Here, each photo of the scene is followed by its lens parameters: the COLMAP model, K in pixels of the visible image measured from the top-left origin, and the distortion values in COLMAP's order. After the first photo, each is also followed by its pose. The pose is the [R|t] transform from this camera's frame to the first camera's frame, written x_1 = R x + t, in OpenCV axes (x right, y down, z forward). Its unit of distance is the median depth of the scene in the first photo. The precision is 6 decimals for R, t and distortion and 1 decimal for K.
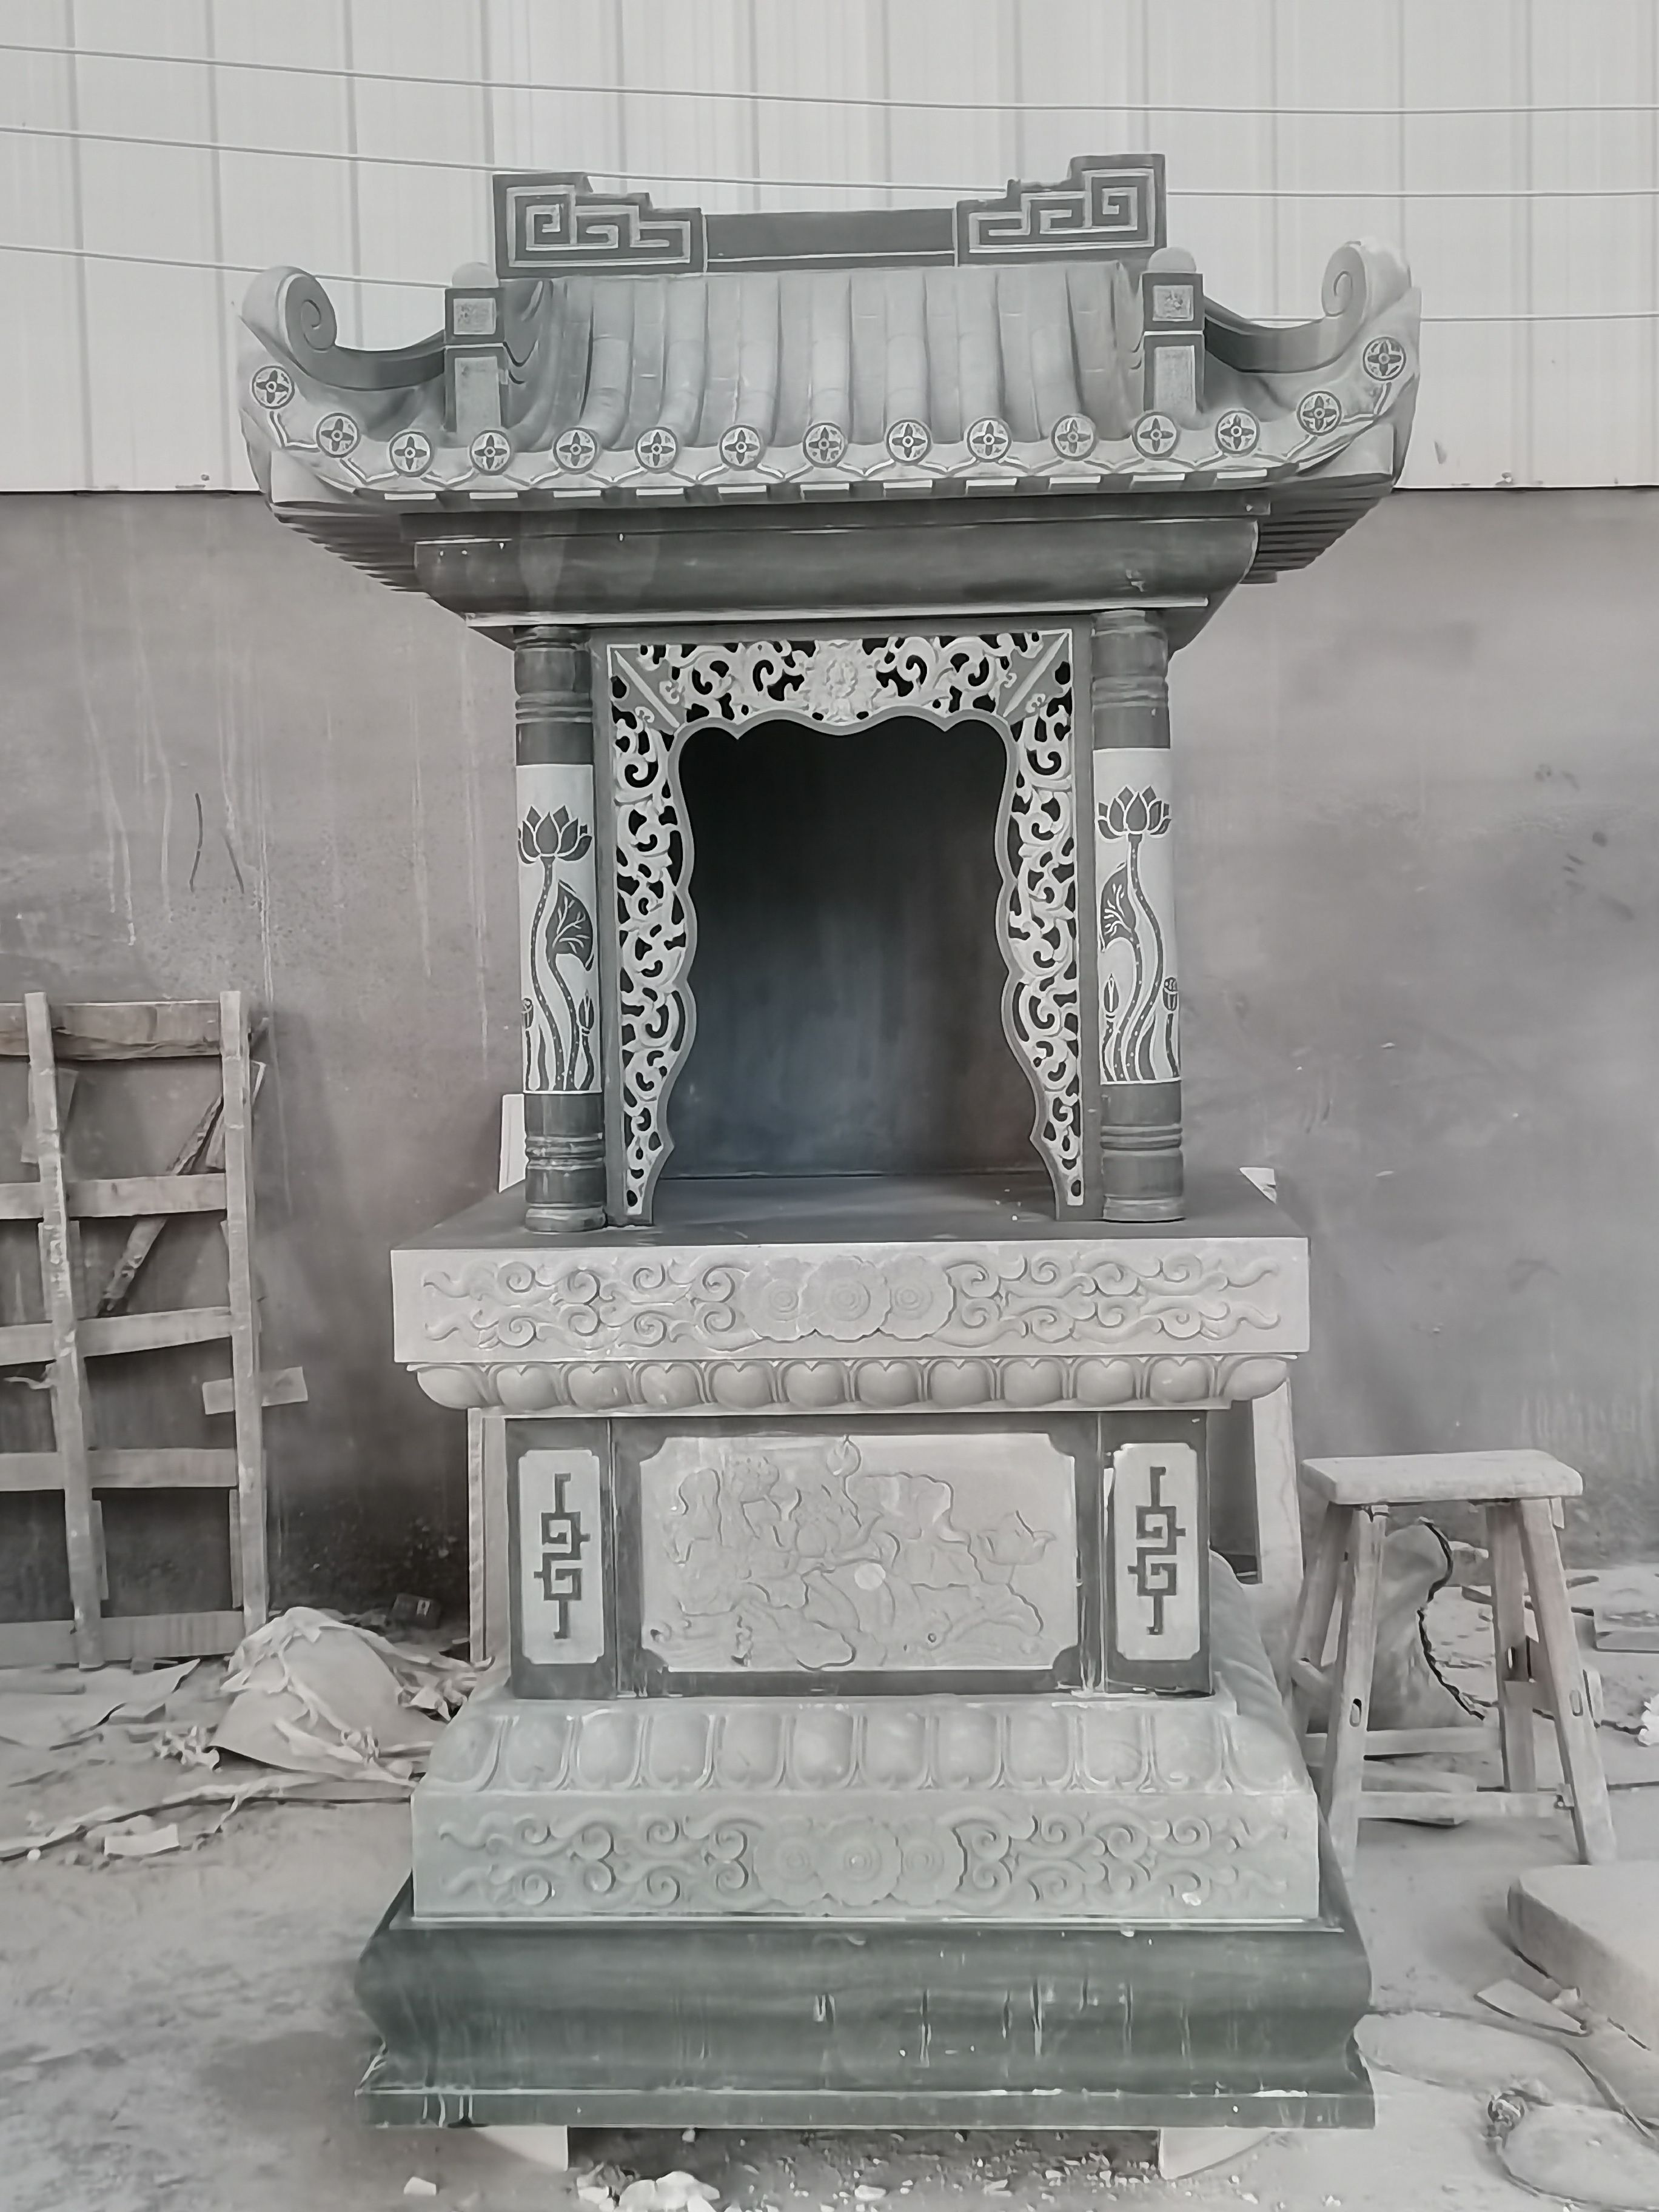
lens RADIAL K [[2756.0, 0, 829.5], [0, 2756.0, 1106.0], [0, 0, 1]] dist [0.042578, 0.031907]
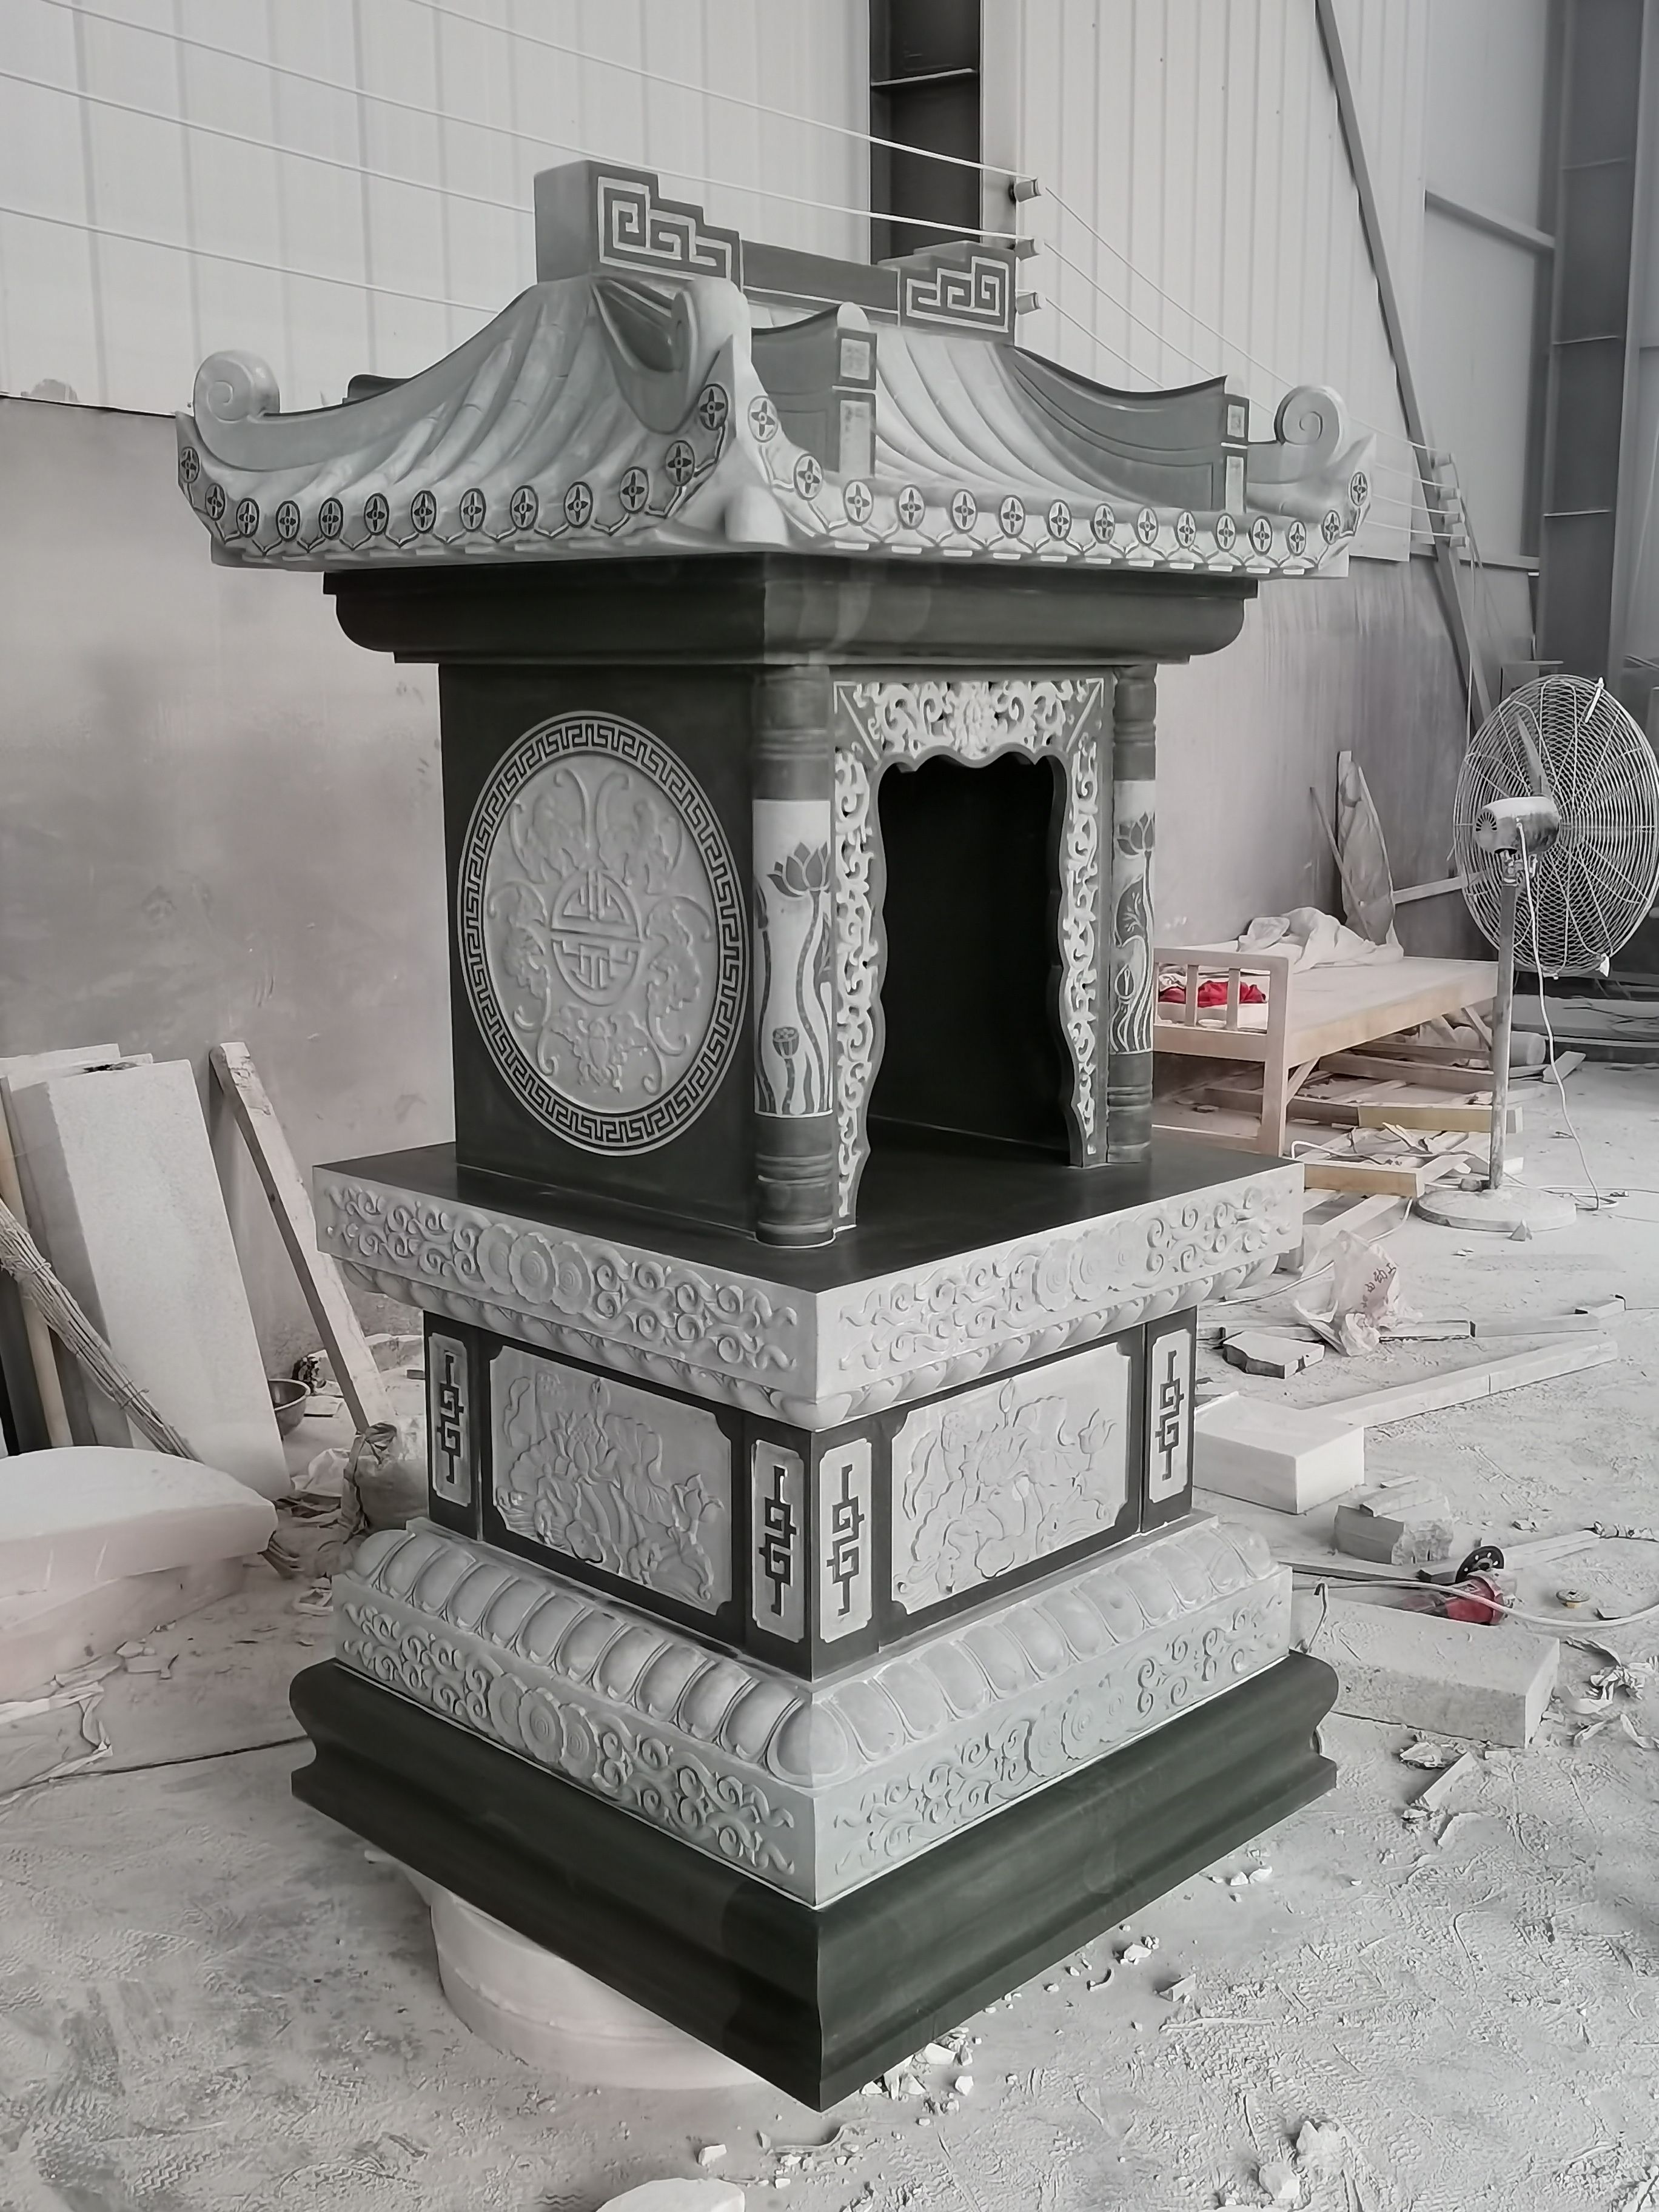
lens RADIAL K [[2236.5, 0, 820.7], [0, 2236.5, 1121.4], [0, 0, 1]] dist [0.050674, -0.018459]
pose [[0.669027, -0.121266, 0.733279, -0.723701], [0.036720, 0.990788, 0.130349, -0.112946], [-0.742331, -0.060282, 0.667317, 0.427710]]
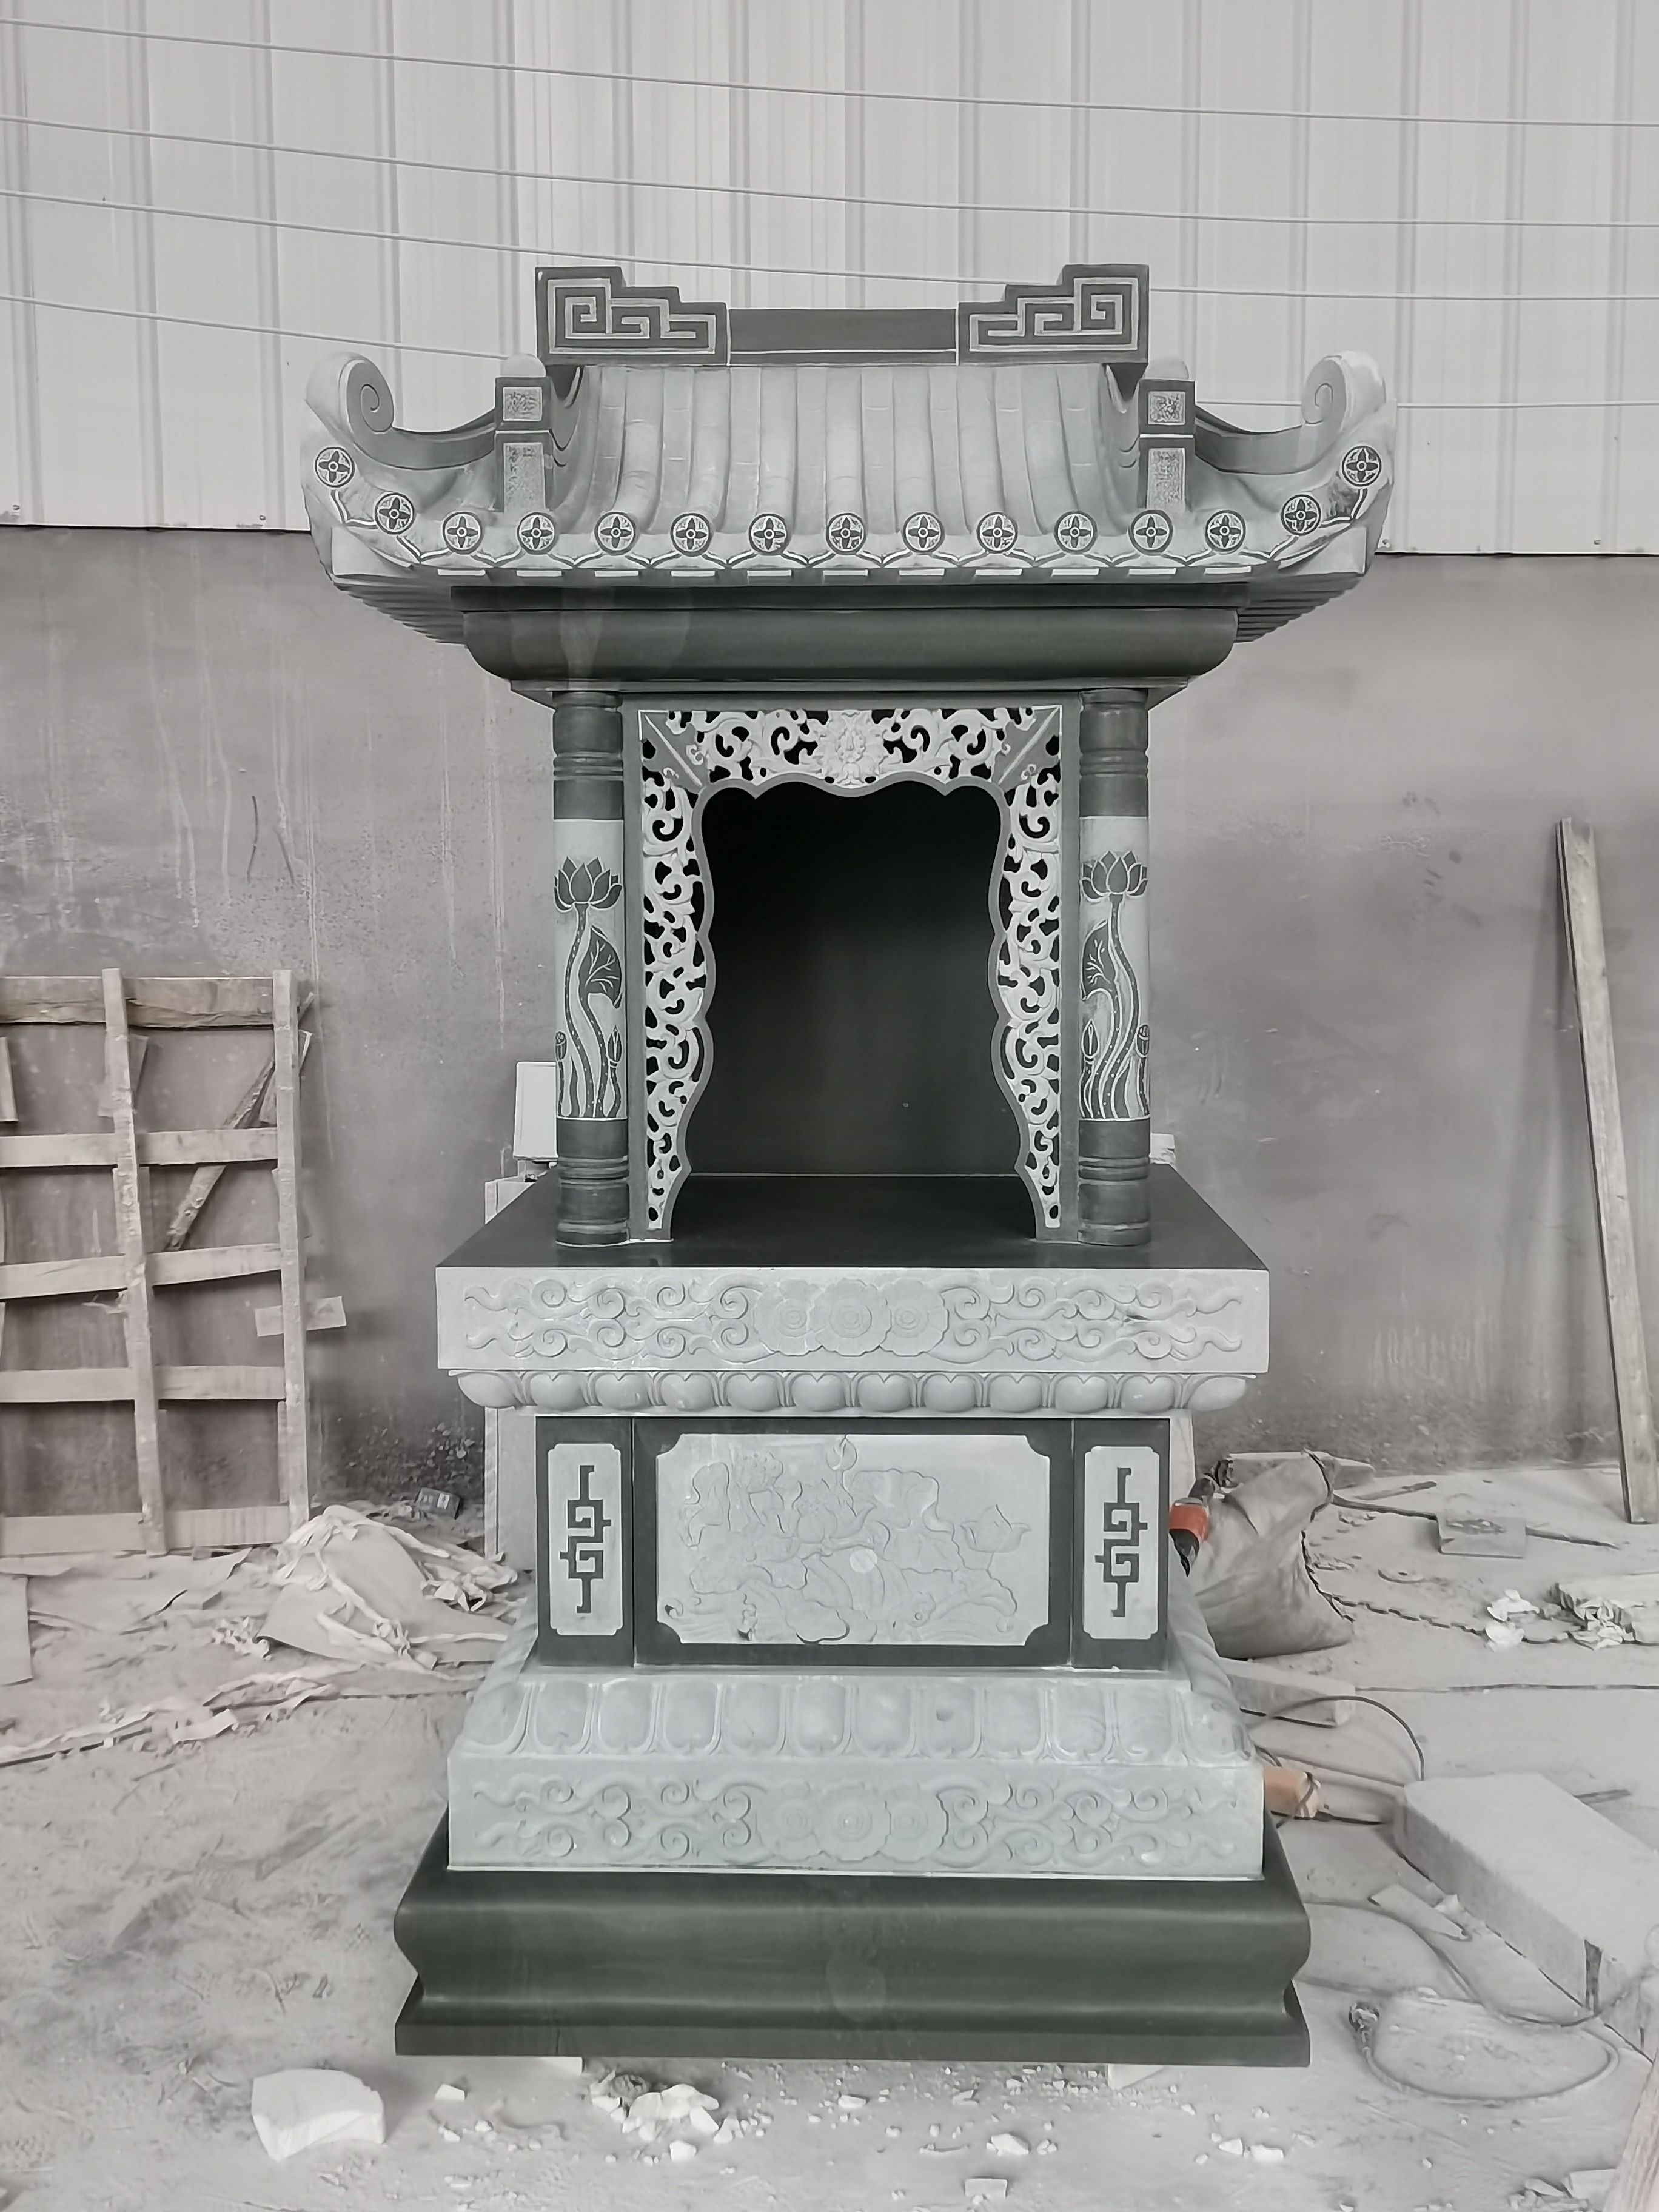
lens RADIAL K [[2236.5, 0, 820.7], [0, 2236.5, 1121.4], [0, 0, 1]] dist [0.050674, -0.018459]
pose [[0.999497, 0.018018, 0.026115, -0.028640], [-0.019163, 0.998835, 0.044293, -0.044969], [-0.025287, -0.044771, 0.998677, 0.104560]]
